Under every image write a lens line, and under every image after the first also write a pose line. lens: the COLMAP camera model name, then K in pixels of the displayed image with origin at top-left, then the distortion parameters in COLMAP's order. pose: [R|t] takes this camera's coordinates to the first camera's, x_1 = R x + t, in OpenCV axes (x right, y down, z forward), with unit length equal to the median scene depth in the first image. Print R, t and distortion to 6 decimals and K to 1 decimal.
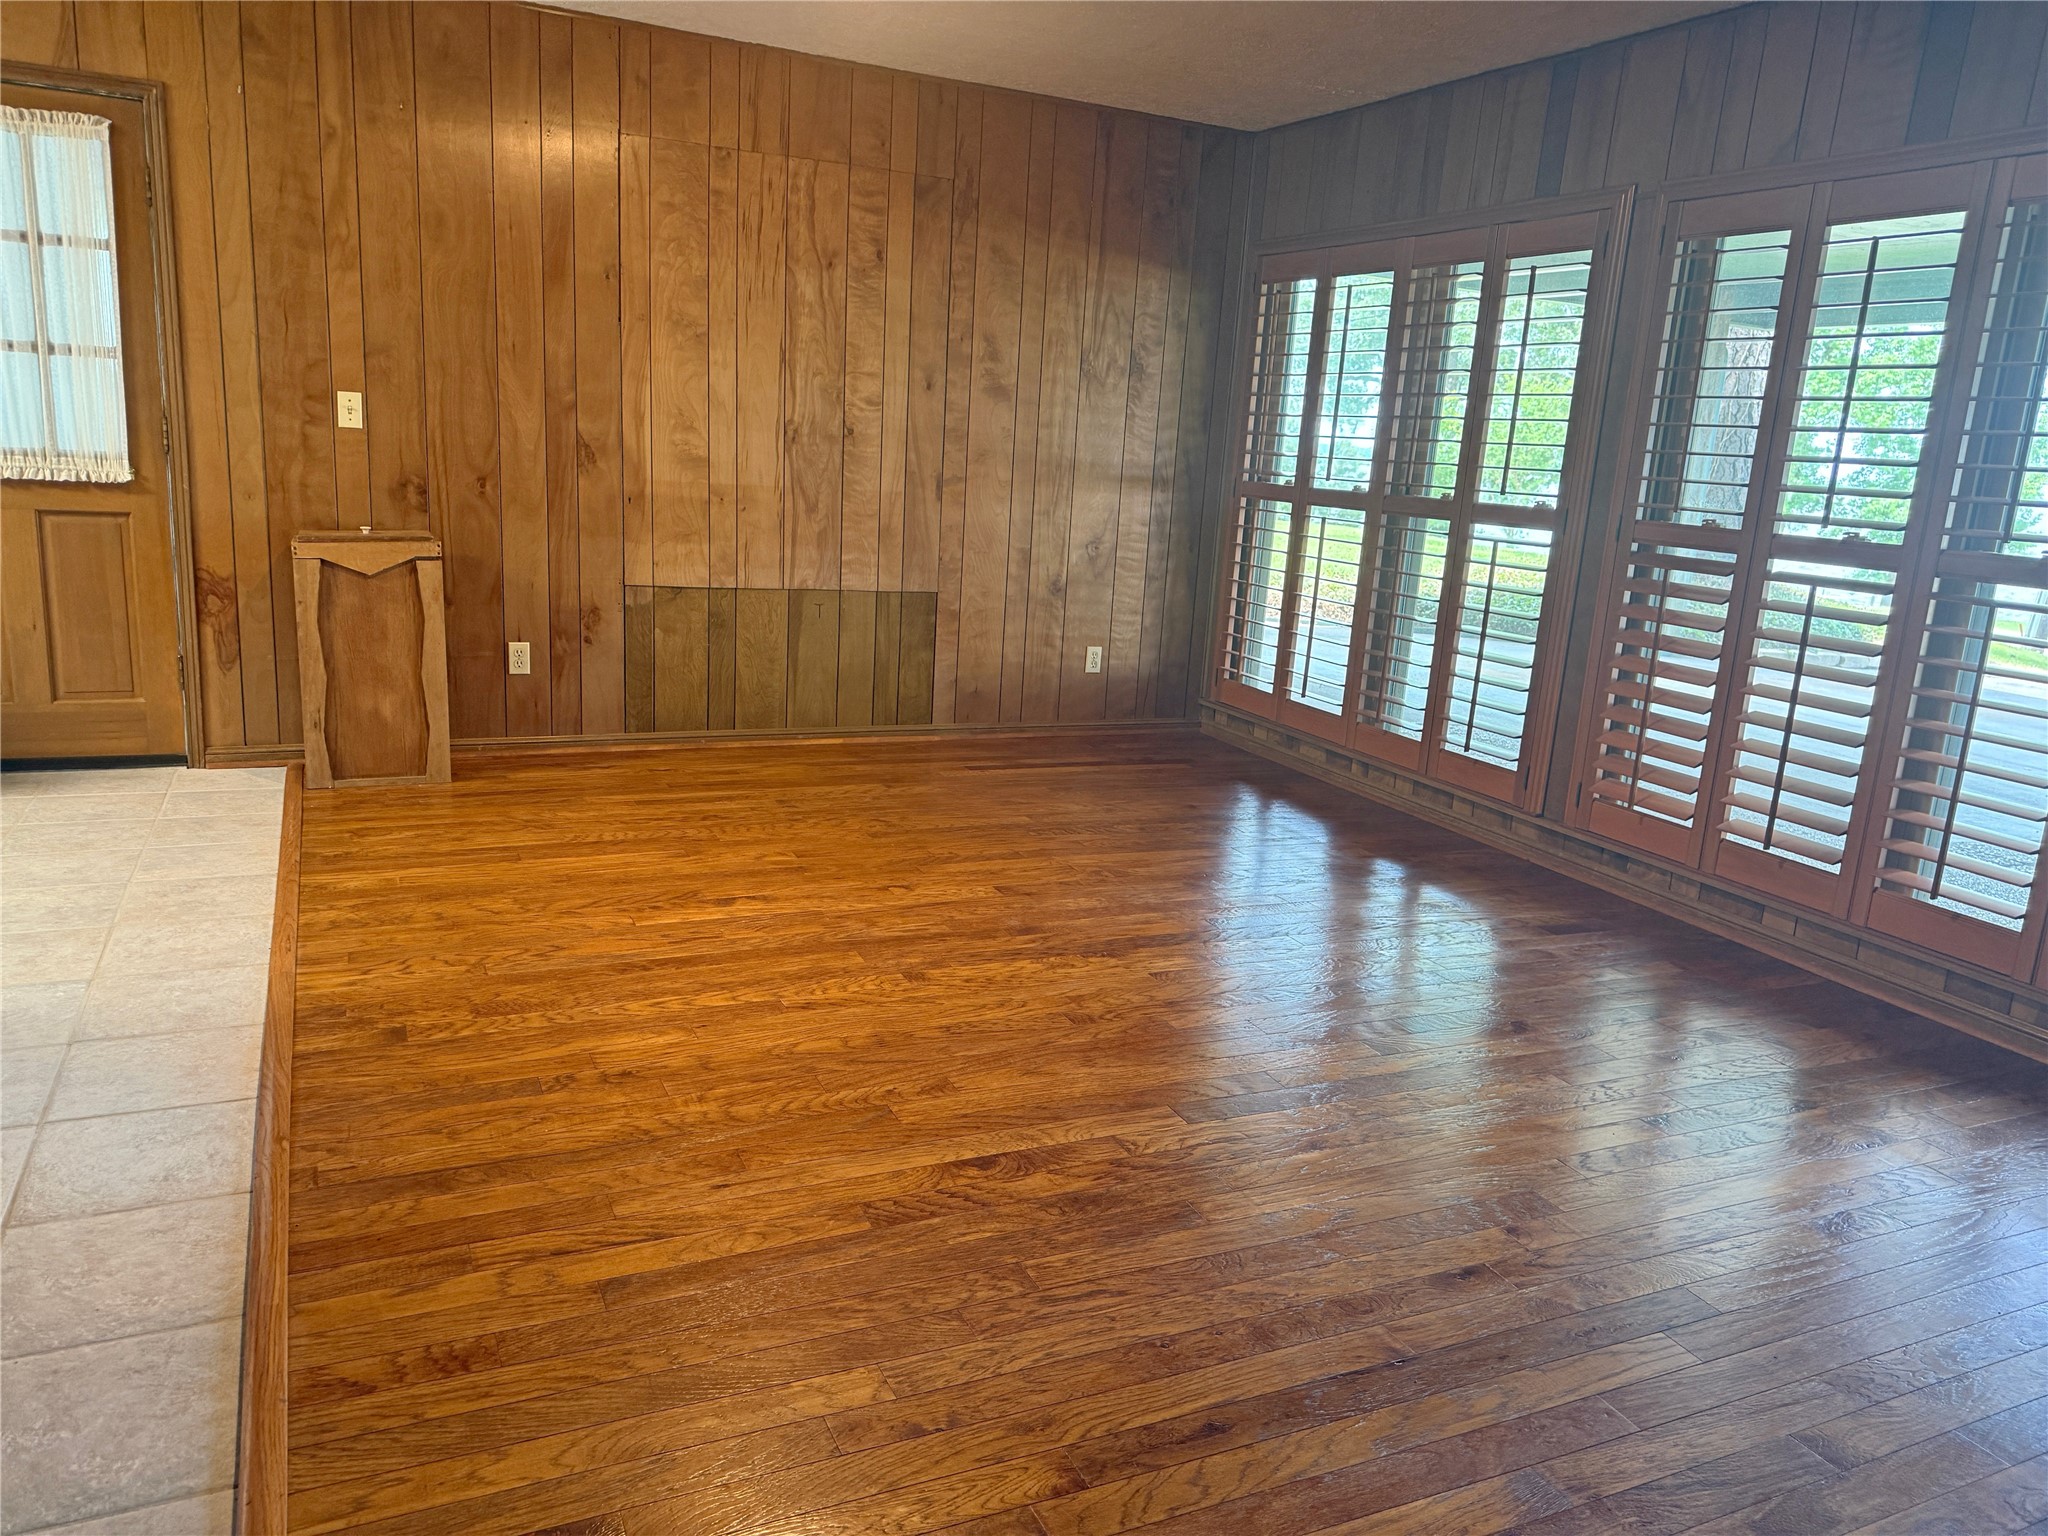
lens RADIAL K [[1459.1, 0, 1024.0], [0, 1459.1, 768.0], [0, 0, 1]] dist [0.145359, -0.265492]
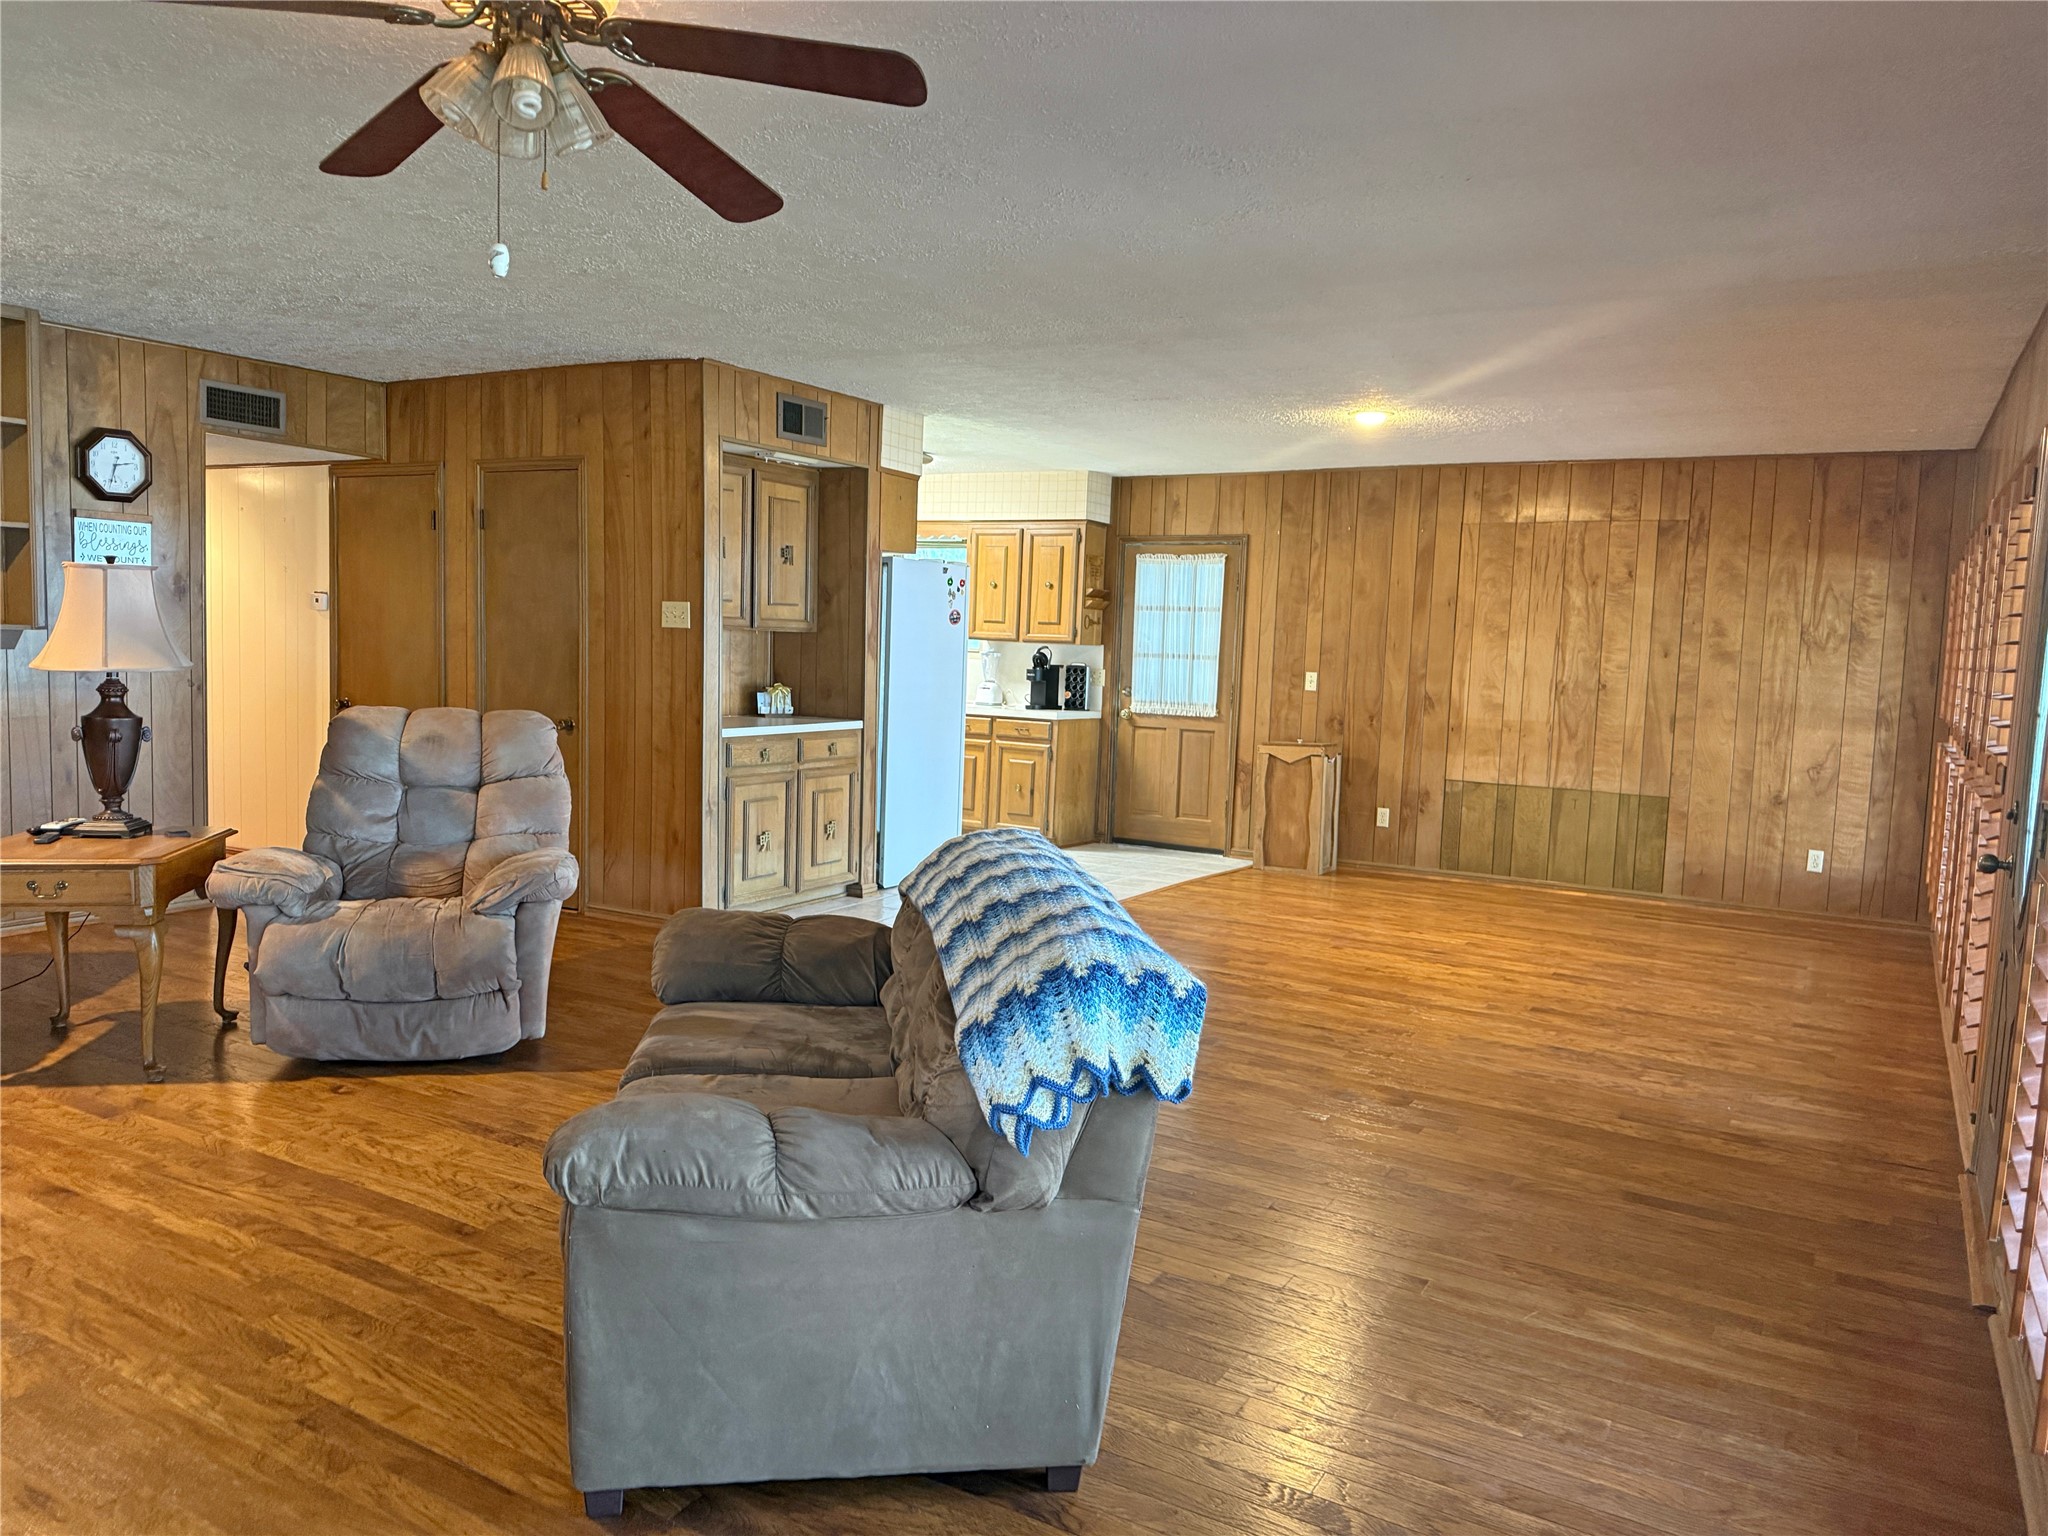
lens RADIAL K [[1430.7, 0, 1024.4], [0, 1430.7, 771.2], [0, 0, 1]] dist [0.102563, -0.158713]
pose [[0.561448, 0.031917, -0.826896, 0.799755], [-0.181180, 0.979752, -0.085201, 0.090860], [0.807434, 0.197653, 0.555863, -0.287916]]
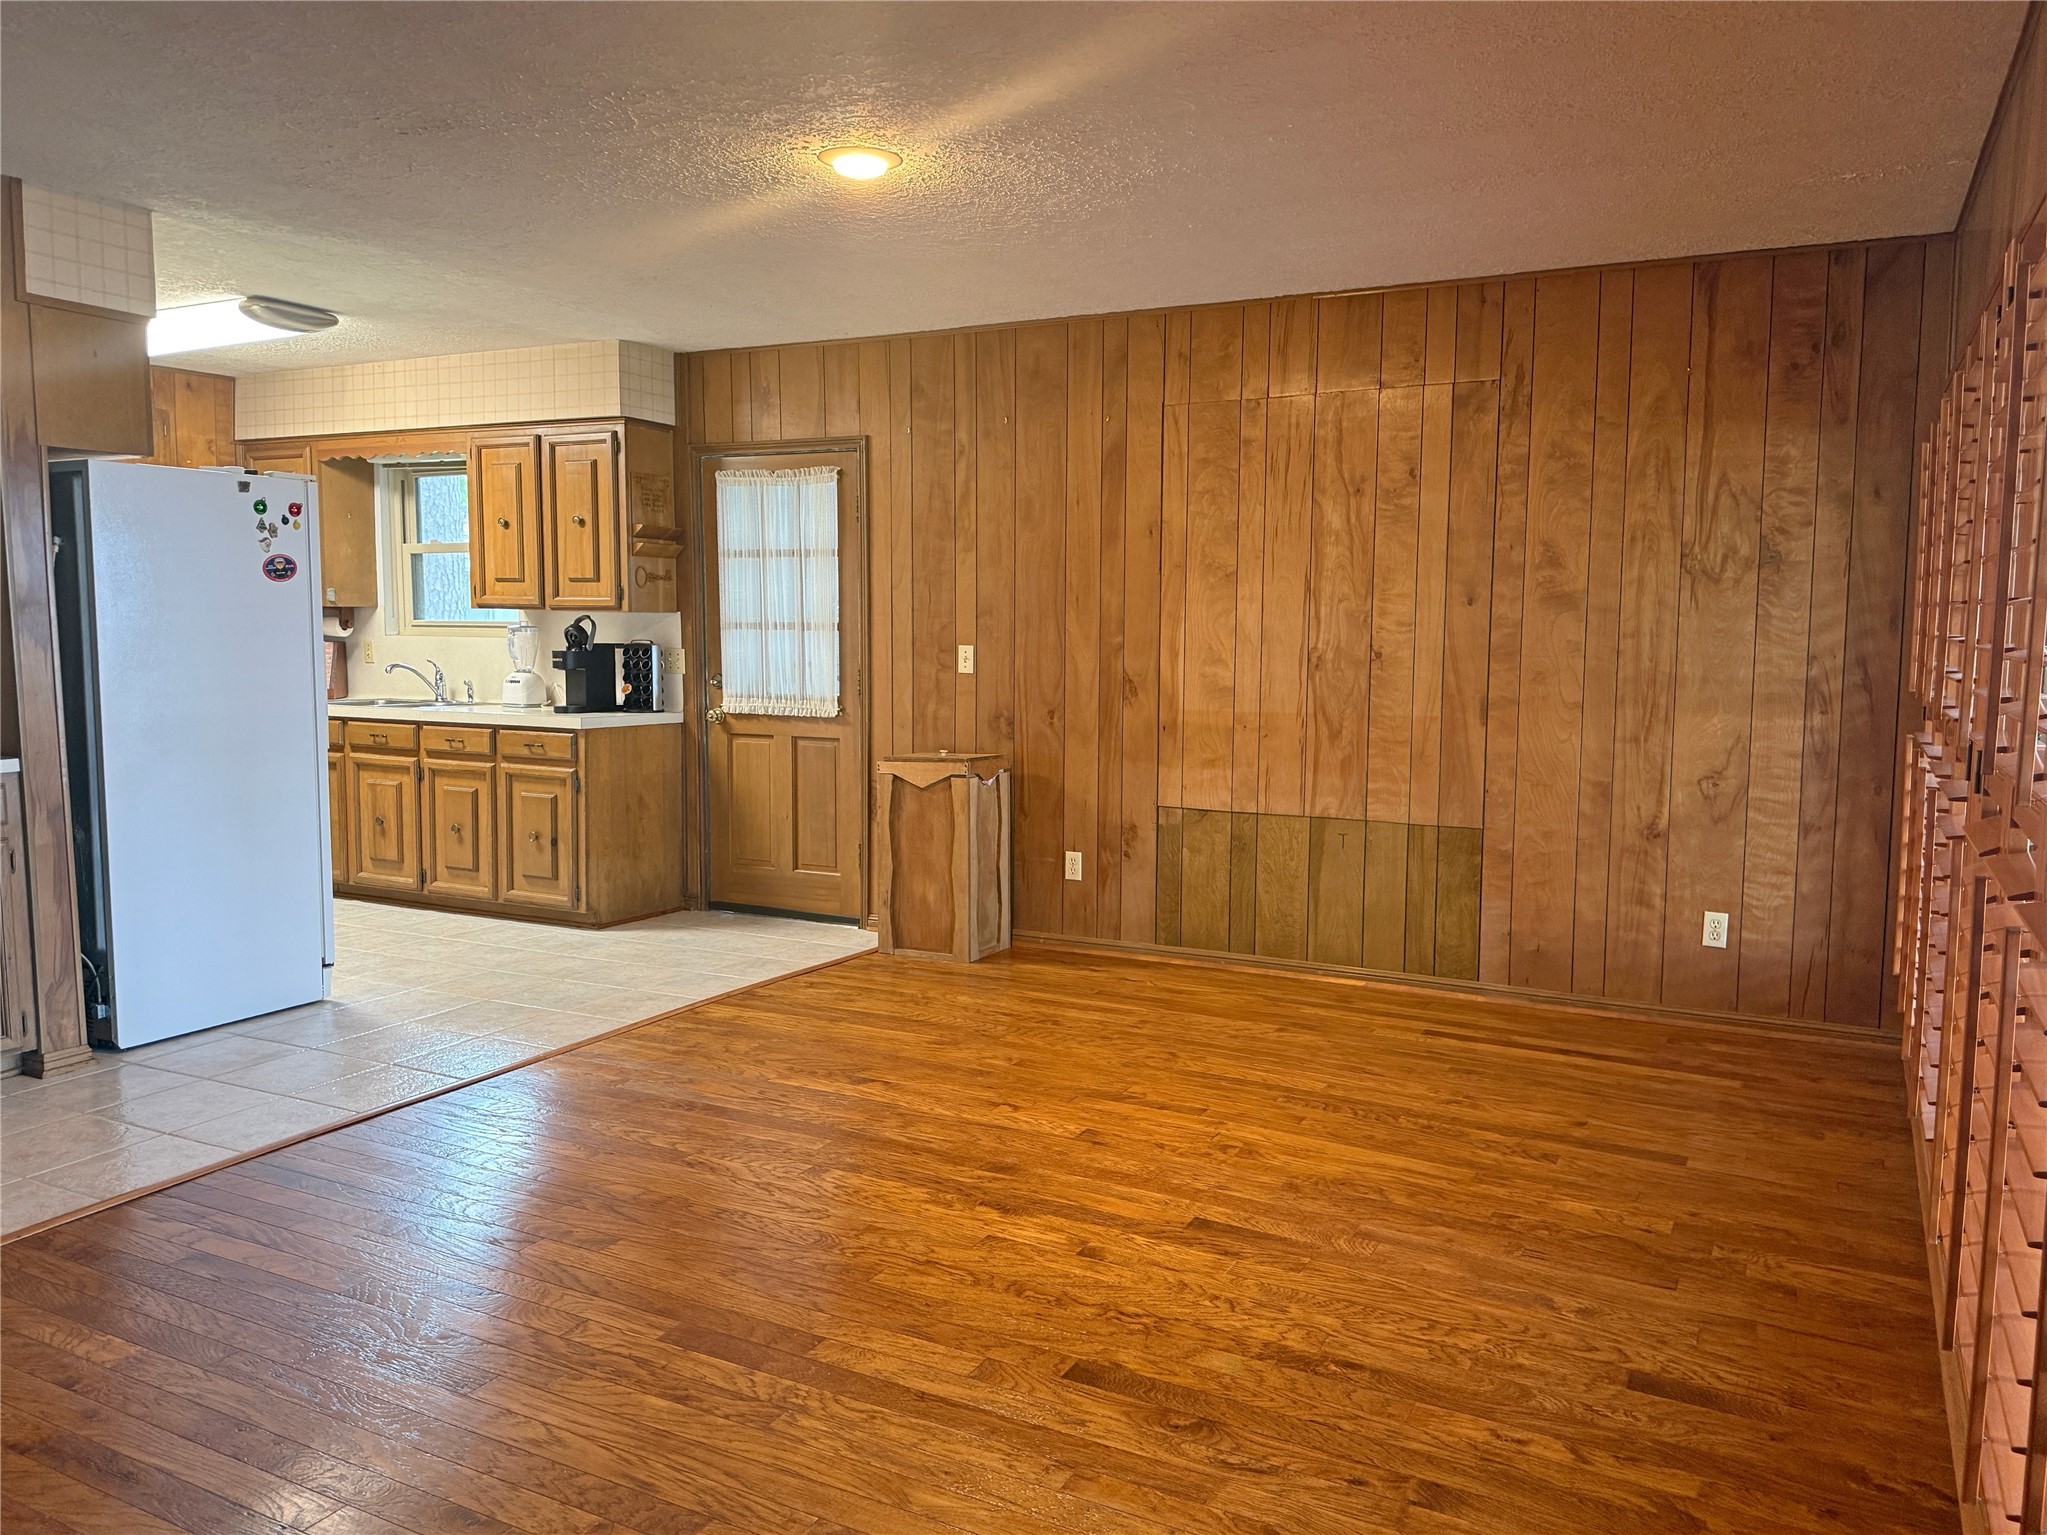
lens RADIAL K [[1513.1, 0, 1023.5], [0, 1513.1, 767.5], [0, 0, 1]] dist [0.166091, -0.302351]
pose [[0.599298, 0.019431, -0.800290, 0.548187], [-0.143736, 0.986070, -0.083696, -0.044391], [0.787516, 0.165190, 0.593743, 0.259373]]
